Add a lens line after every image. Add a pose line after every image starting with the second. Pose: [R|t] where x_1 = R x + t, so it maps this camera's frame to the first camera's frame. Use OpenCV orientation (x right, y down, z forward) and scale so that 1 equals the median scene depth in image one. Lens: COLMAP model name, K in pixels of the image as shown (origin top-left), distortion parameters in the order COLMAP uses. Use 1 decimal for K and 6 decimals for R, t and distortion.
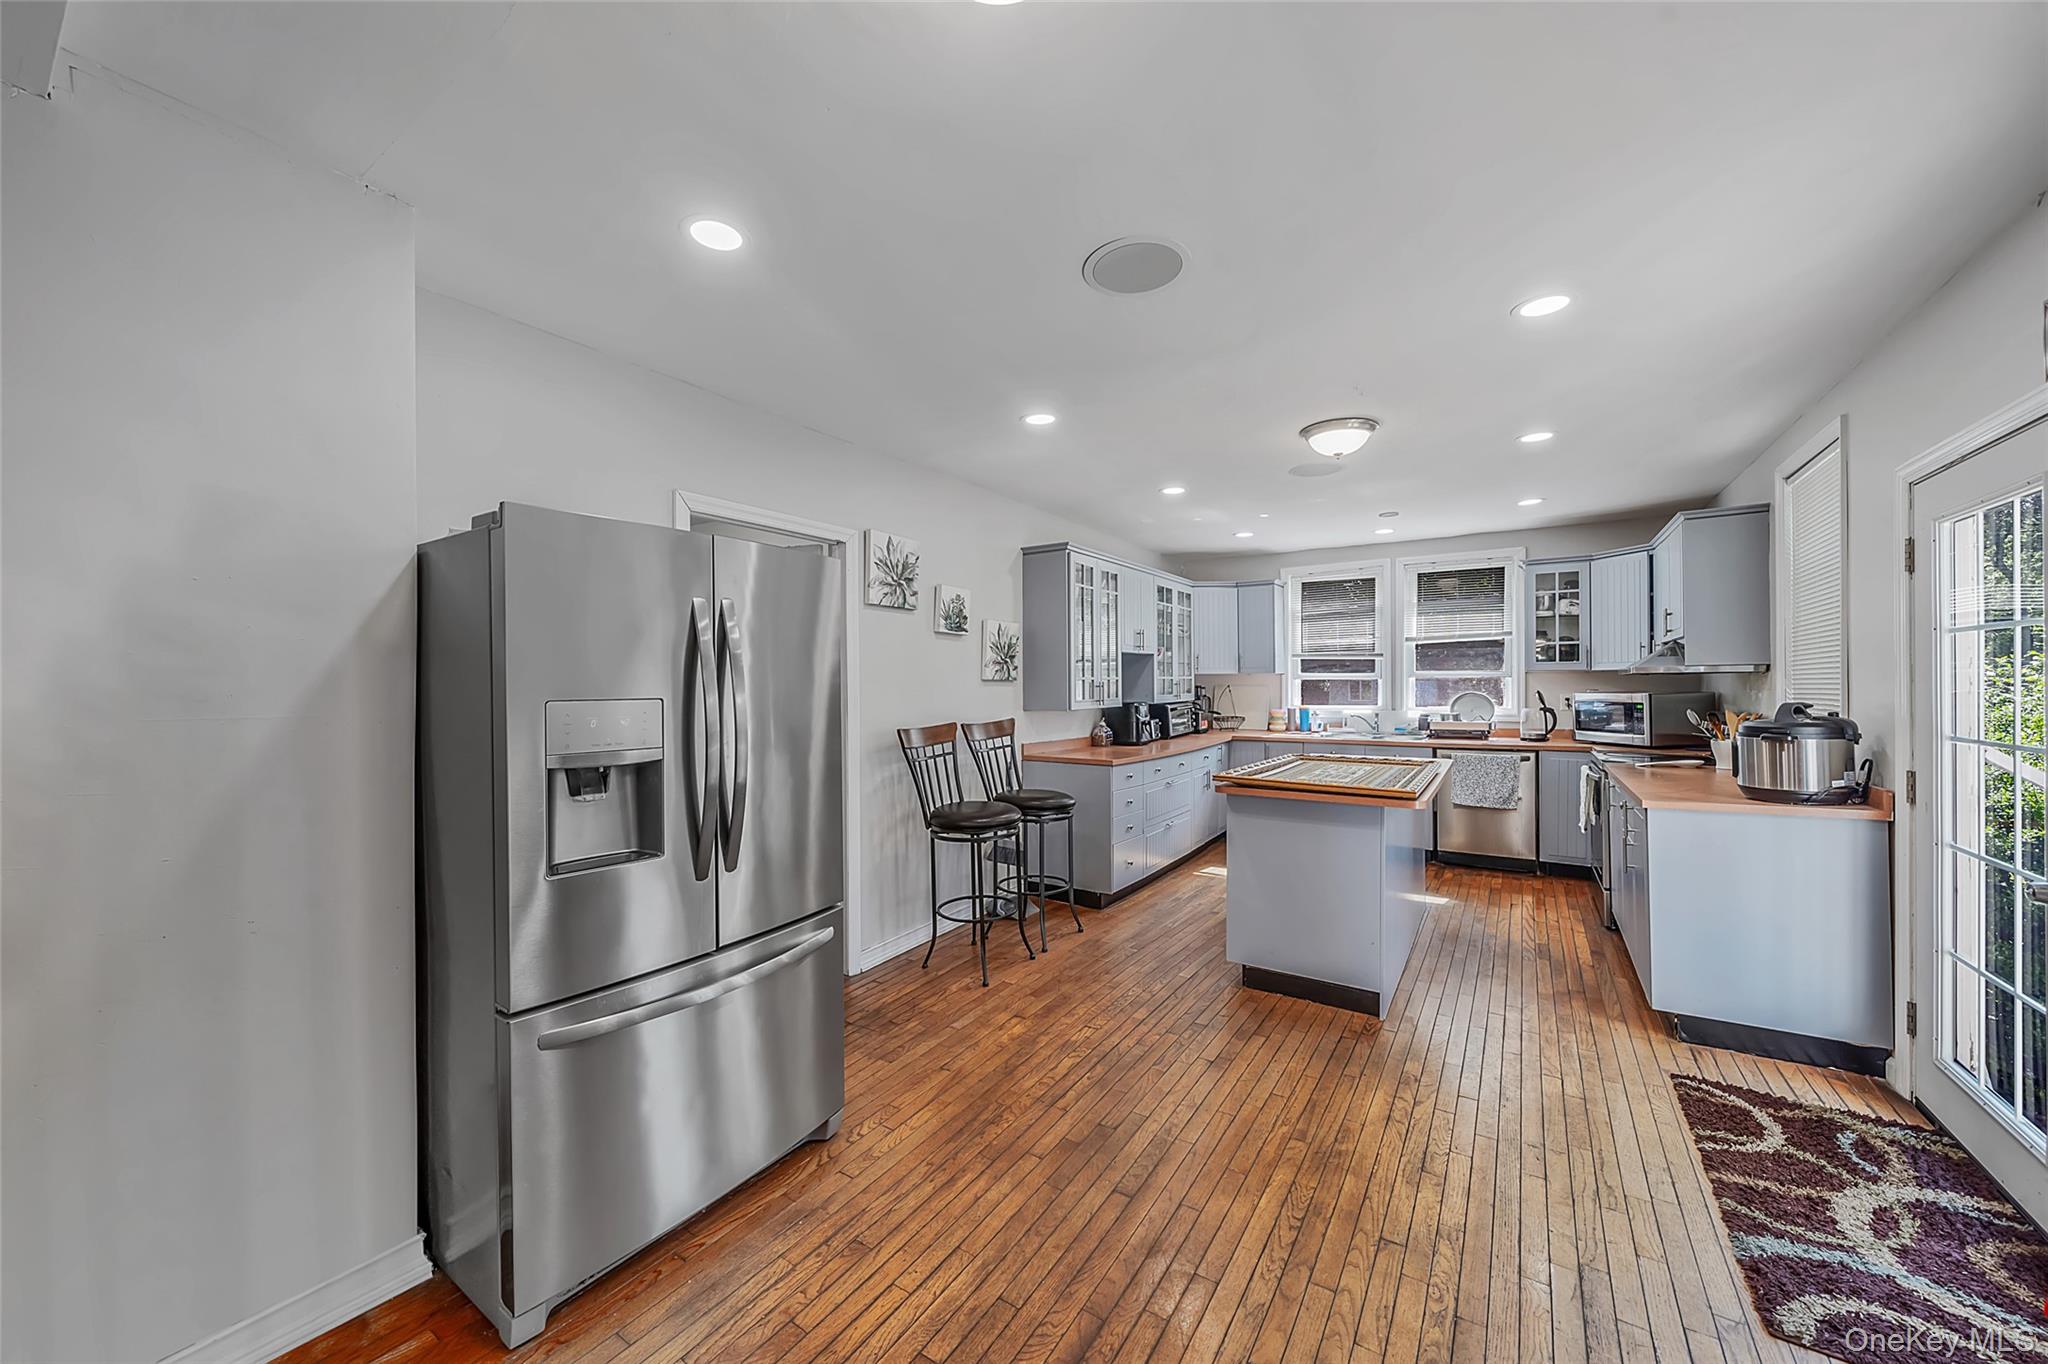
lens RADIAL K [[748.1, 0, 1013.8], [0, 748.1, 686.3], [0, 0, 1]] dist [-0.007340, 0.000182]
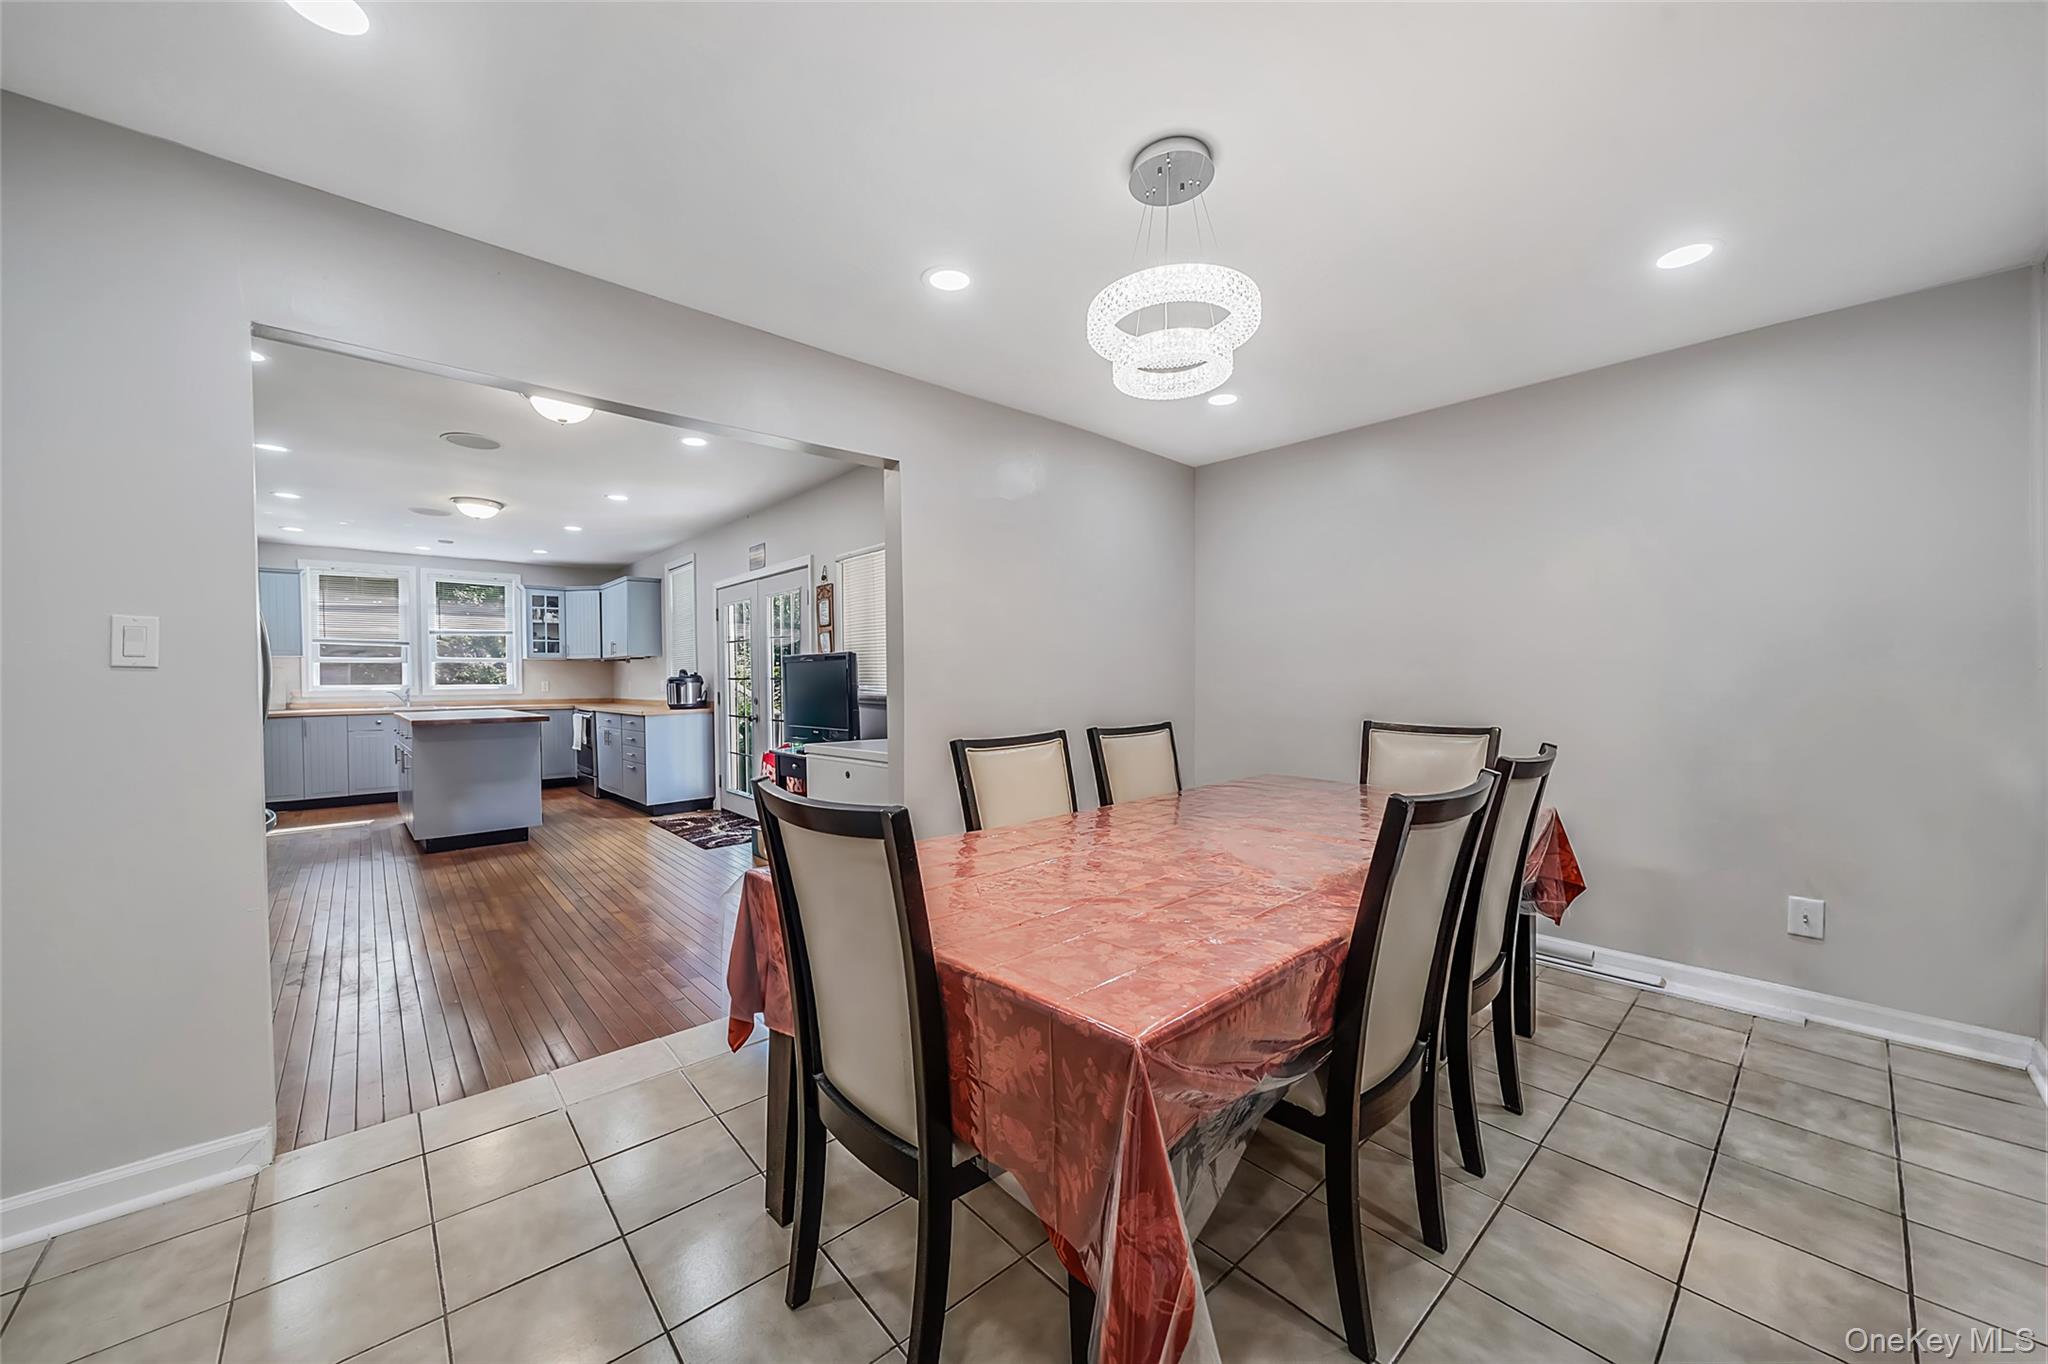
lens RADIAL K [[748.1, 0, 1023.4], [0, 748.1, 698.7], [0, 0, 1]] dist [-0.007340, 0.000182]
pose [[0.246760, -0.021800, 0.968831, -0.654512], [0.009518, 0.999753, 0.020072, 0.049715], [-0.969030, 0.004269, 0.246906, -0.429056]]
